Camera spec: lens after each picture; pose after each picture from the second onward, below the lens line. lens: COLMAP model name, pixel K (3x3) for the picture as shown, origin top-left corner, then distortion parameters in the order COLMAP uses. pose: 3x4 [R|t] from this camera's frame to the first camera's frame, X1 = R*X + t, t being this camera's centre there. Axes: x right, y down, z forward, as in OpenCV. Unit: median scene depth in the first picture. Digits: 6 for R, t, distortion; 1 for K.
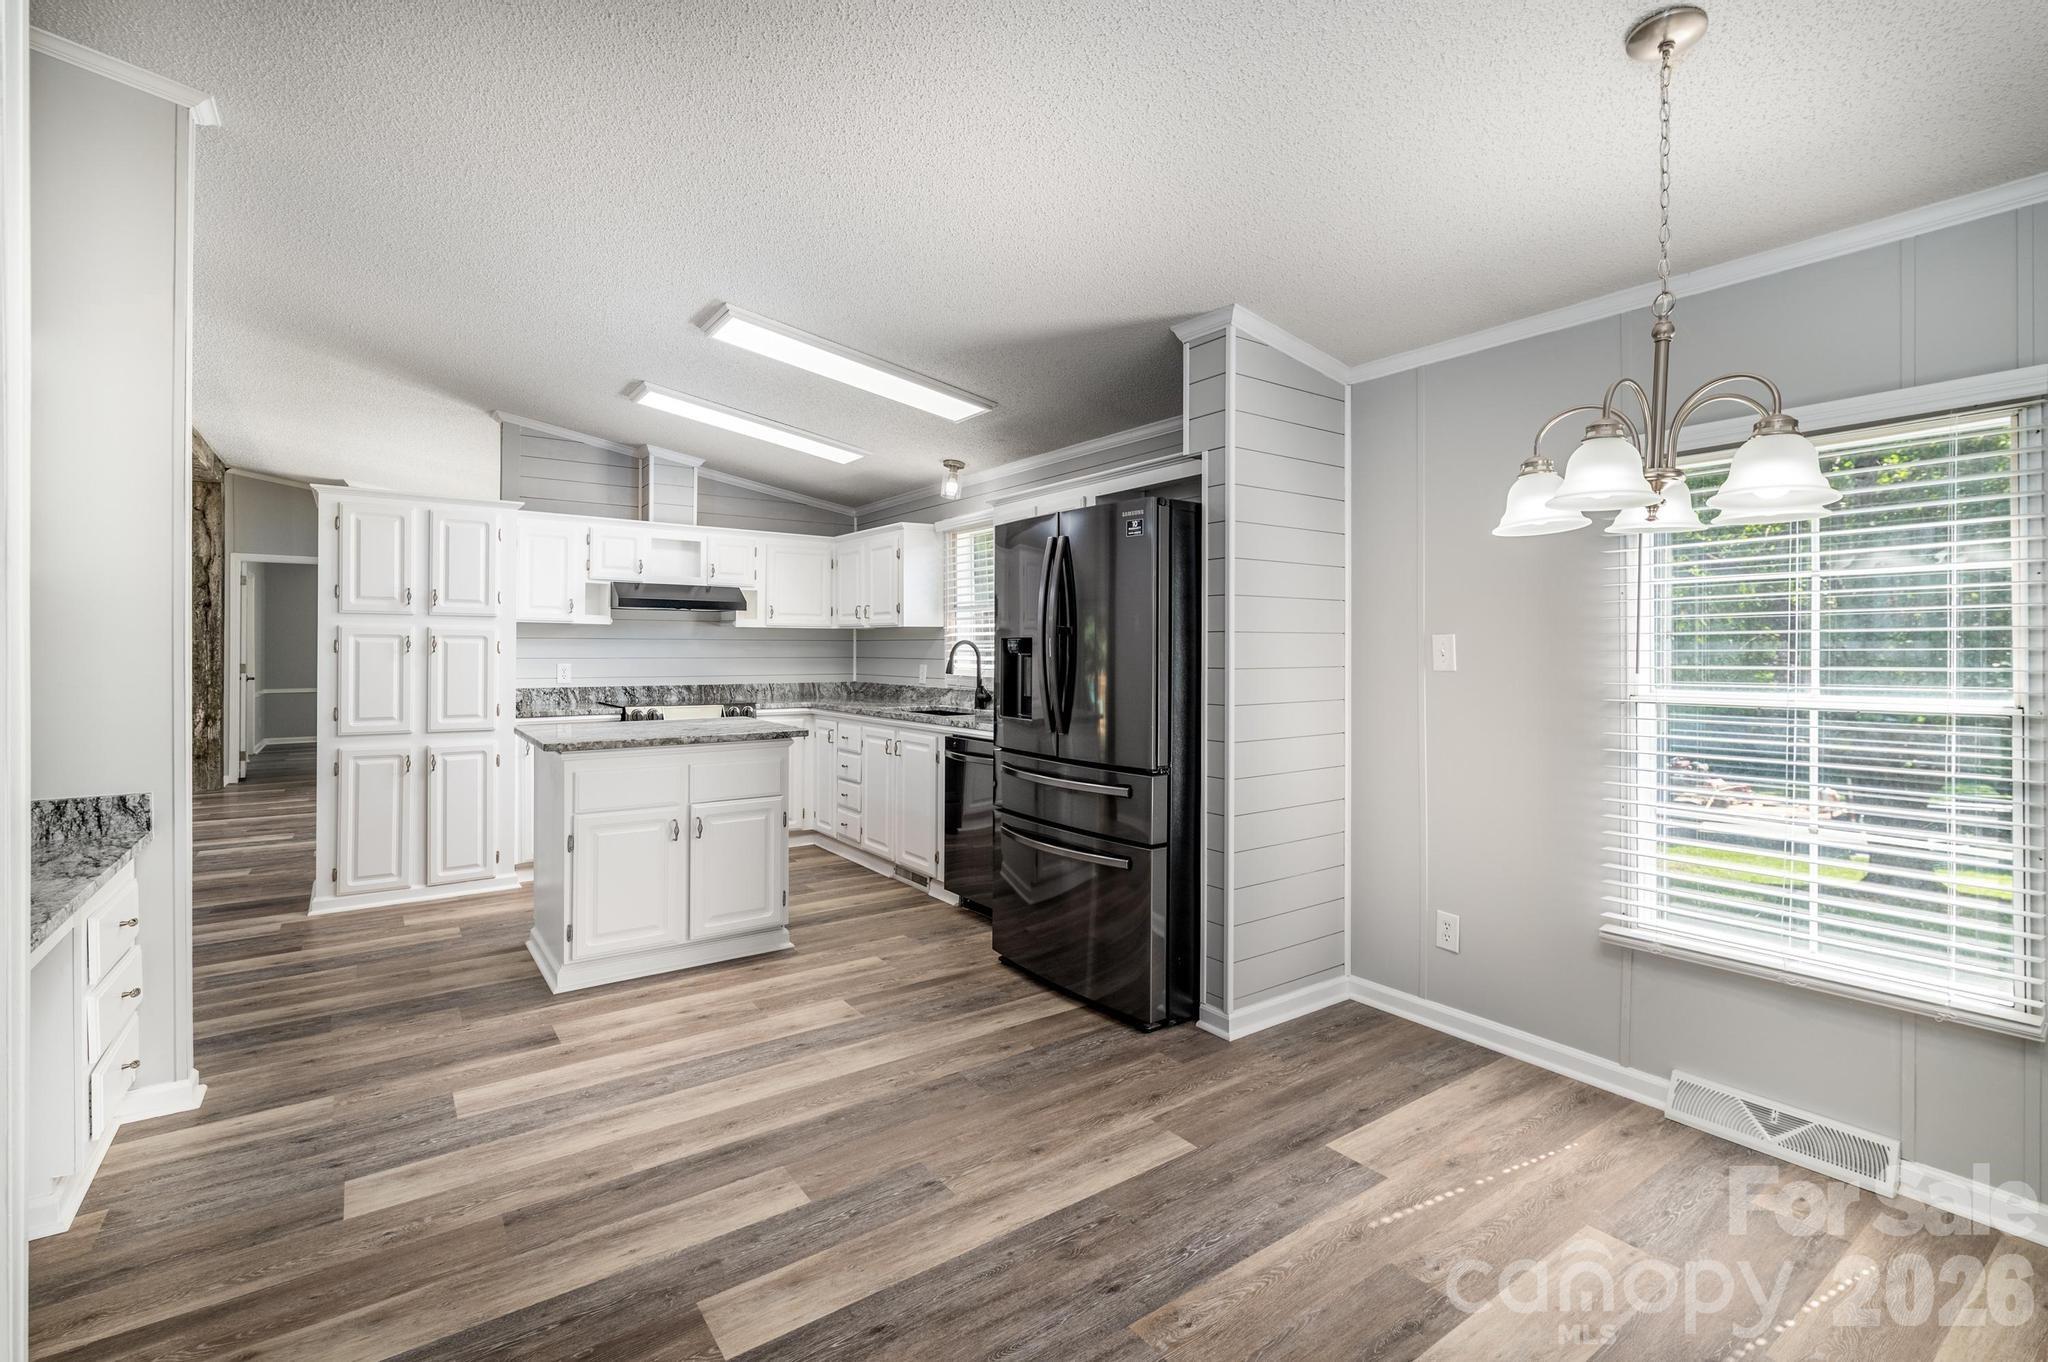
lens RADIAL K [[916.3, 0, 1009.9], [0, 916.3, 652.7], [0, 0, 1]] dist [-0.000511, -0.000241]
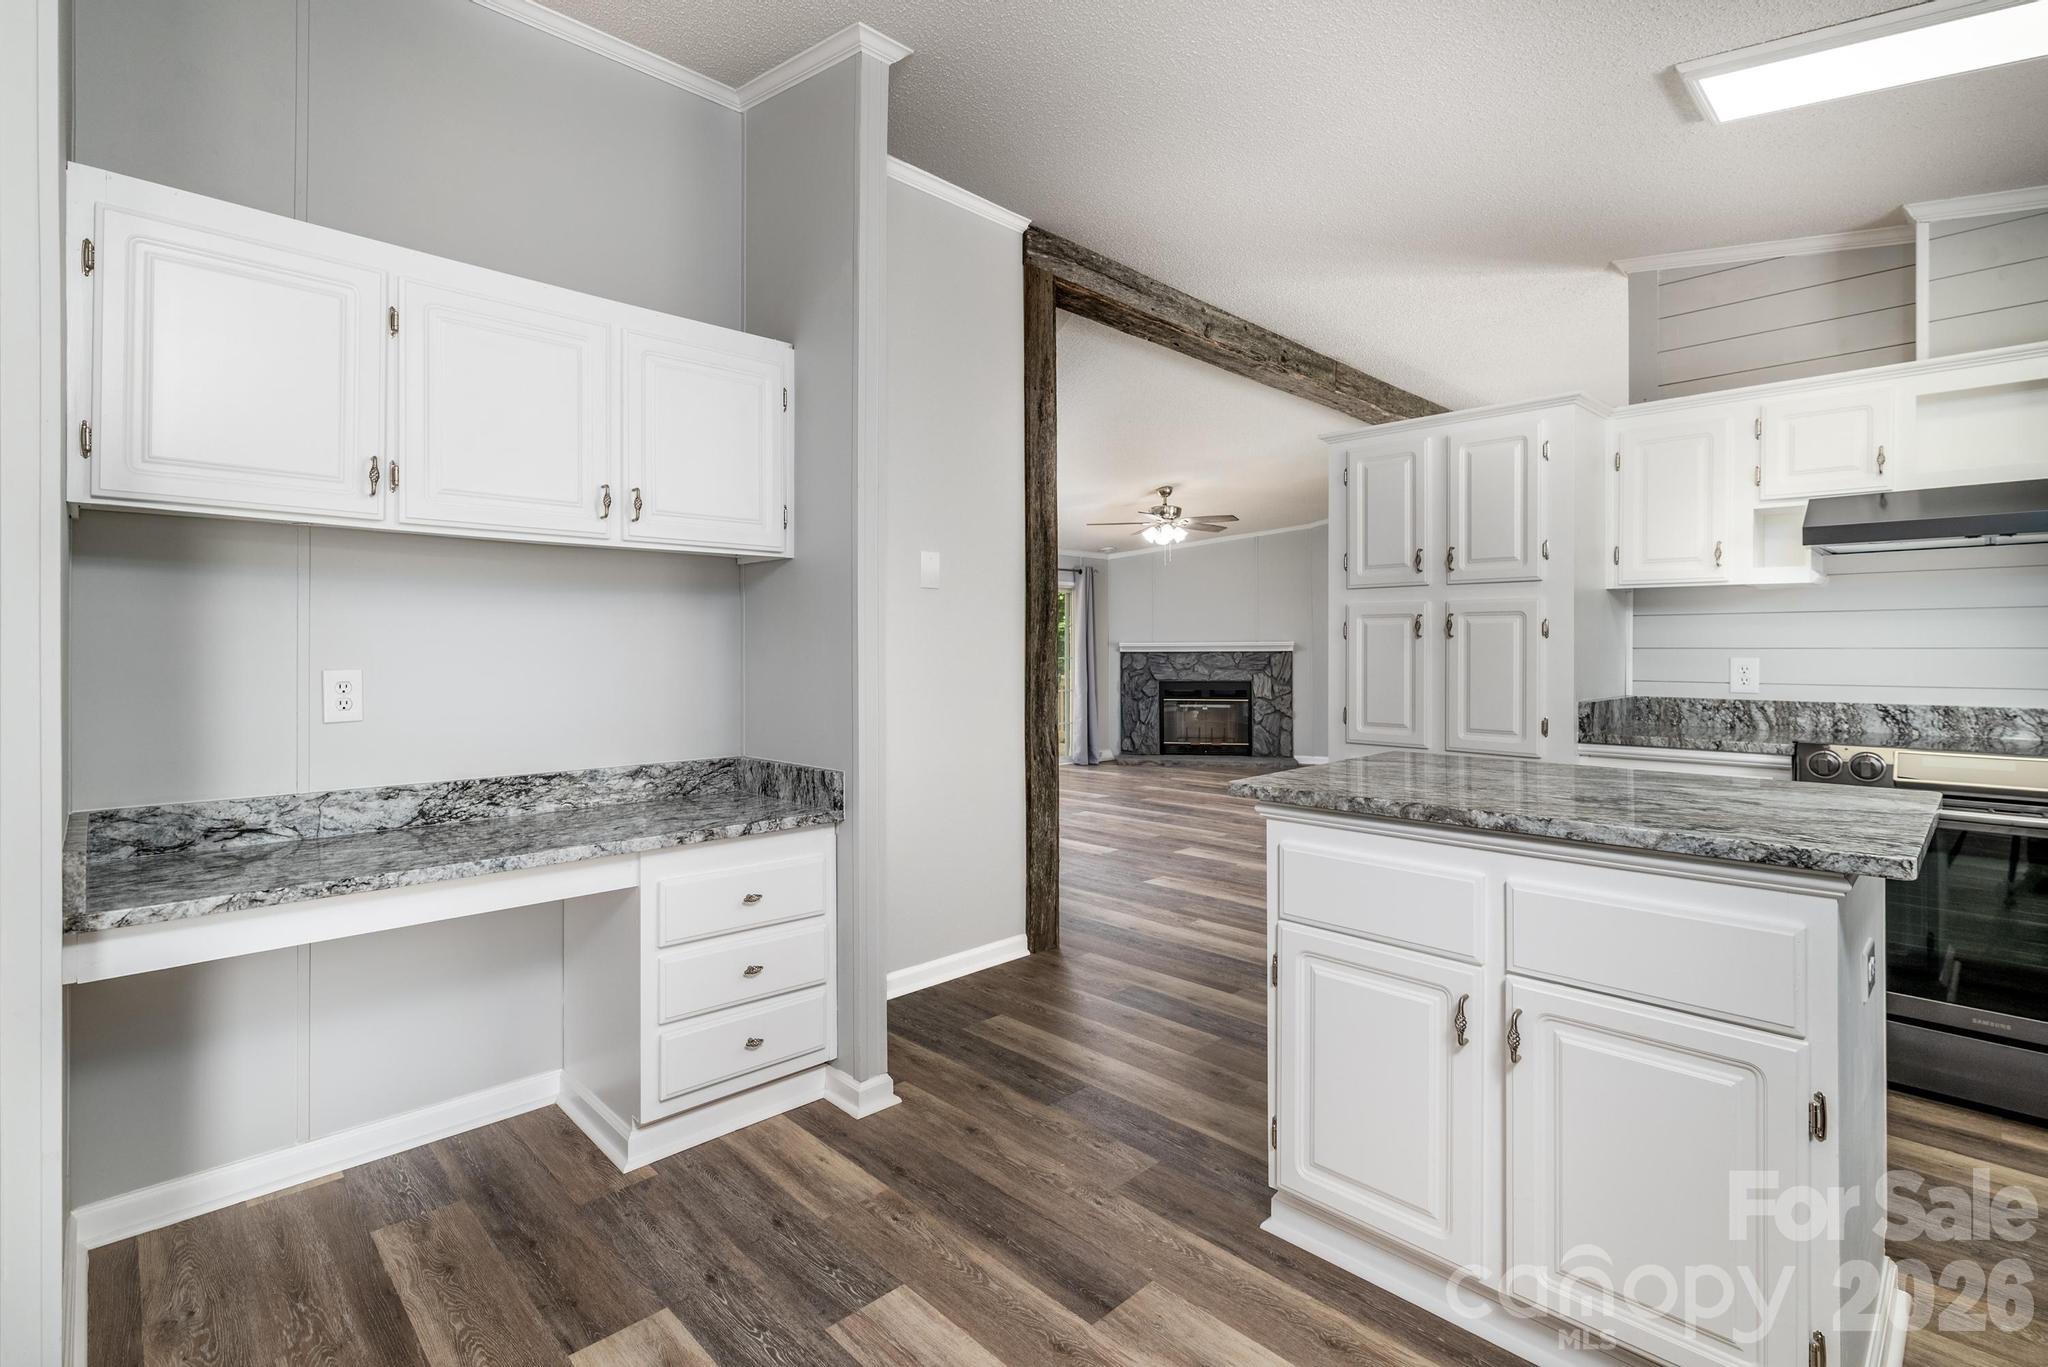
lens RADIAL K [[949.6, 0, 977.4], [0, 949.6, 650.0], [0, 0, 1]] dist [0.000522, 0.000298]
pose [[0.126452, -0.004363, -0.991963, 0.046222], [-0.004834, 0.999976, -0.005015, 0.015155], [0.991961, 0.005429, 0.126428, 0.556708]]
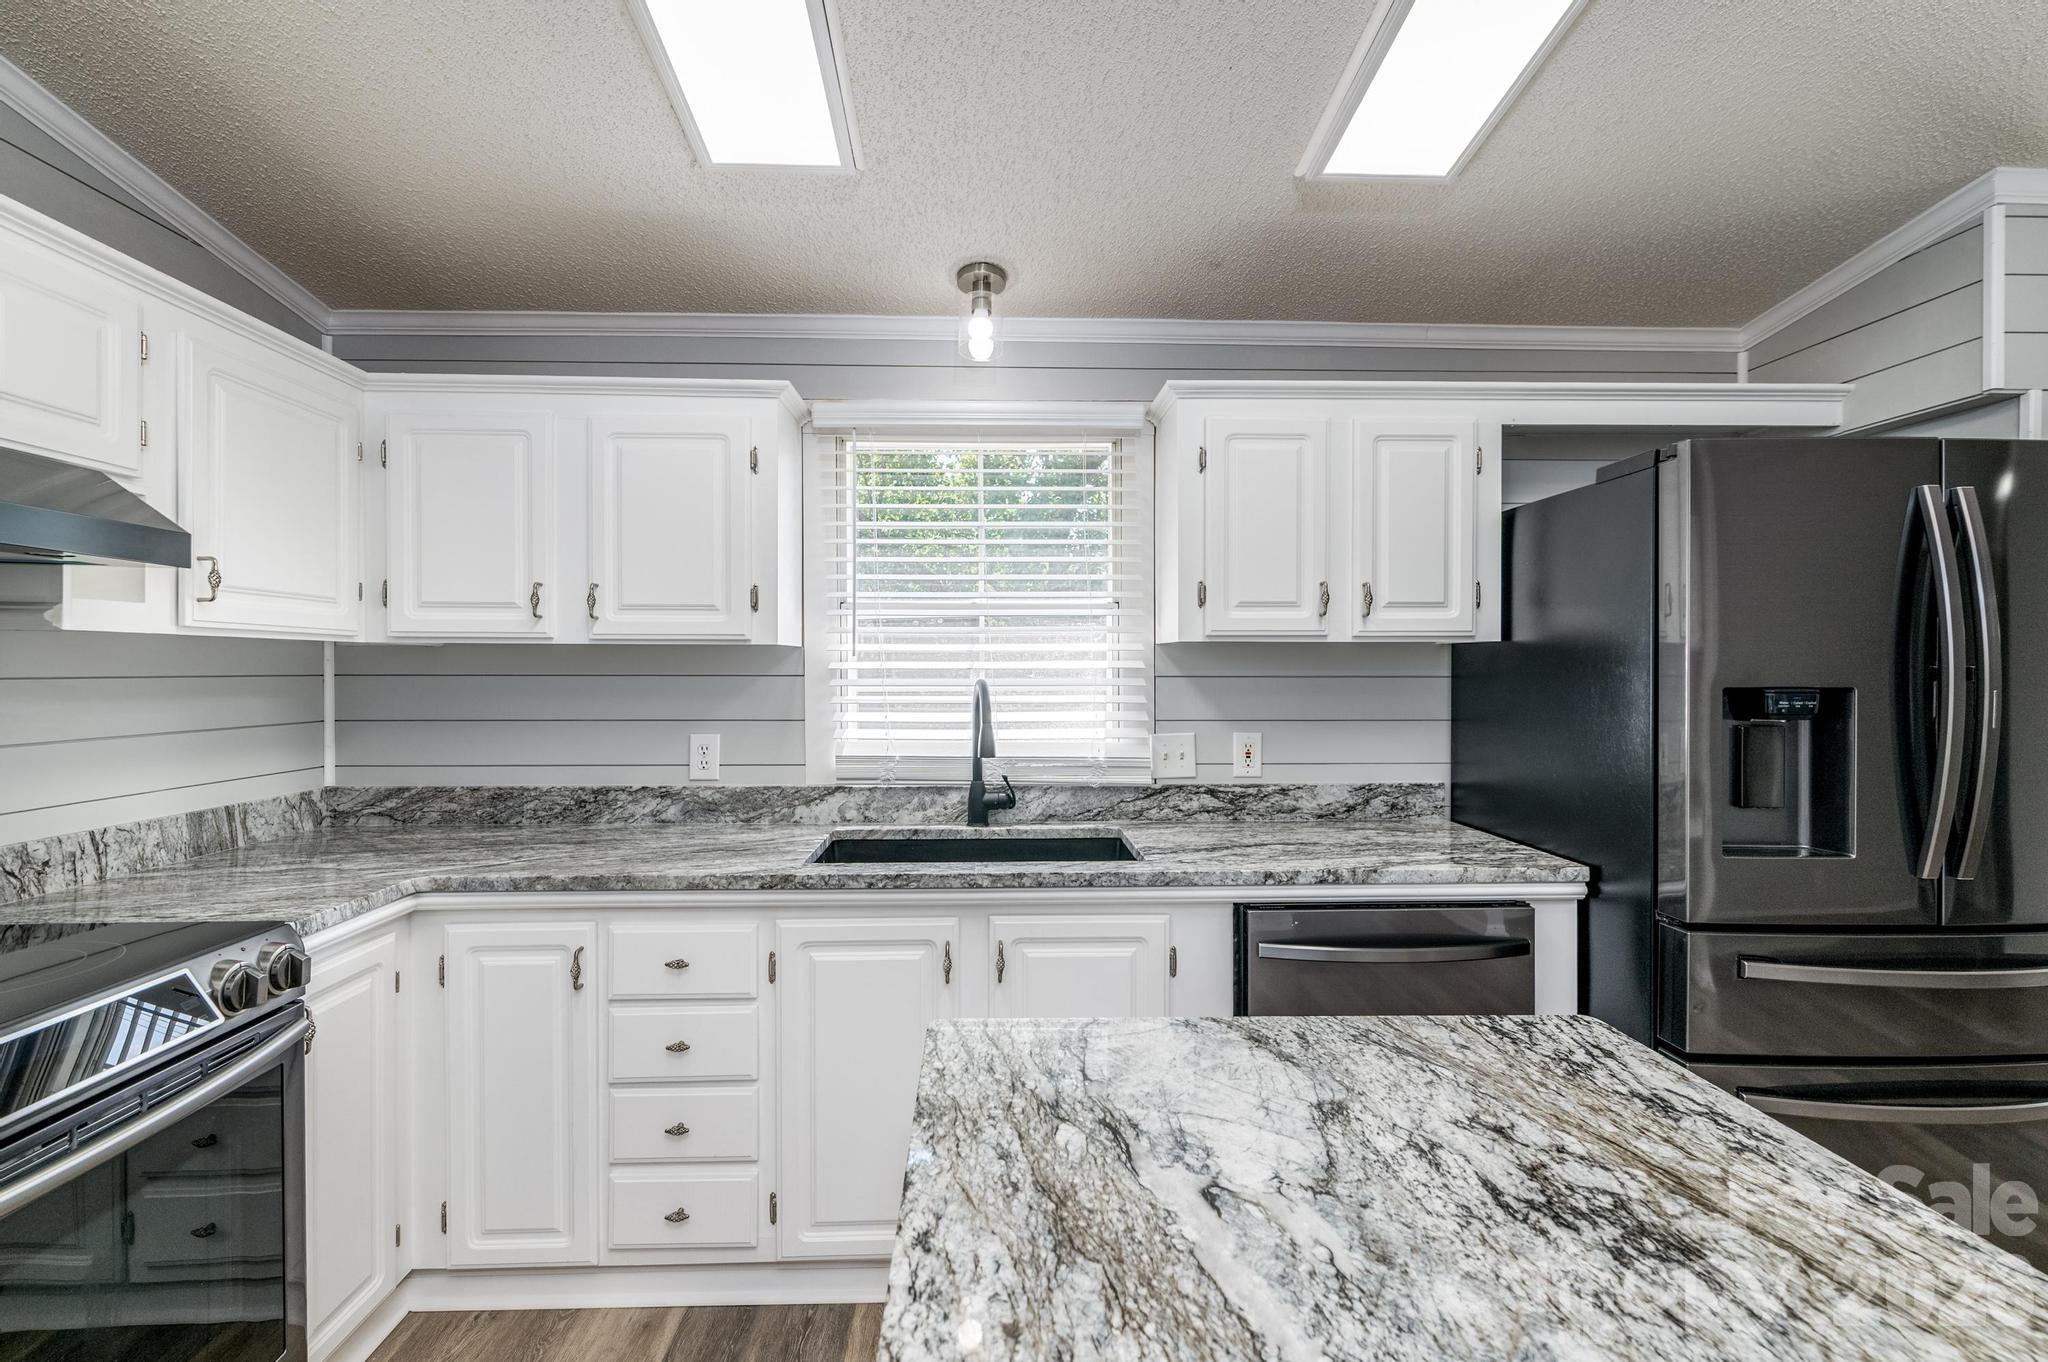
lens RADIAL K [[905.7, 0, 1017.9], [0, 905.7, 676.3], [0, 0, 1]] dist [0.001530, 0.000219]
pose [[0.549114, -0.008597, 0.835703, -0.471695], [0.003790, 0.999962, 0.007797, -0.020927], [-0.835739, -0.001114, 0.549126, 0.848180]]
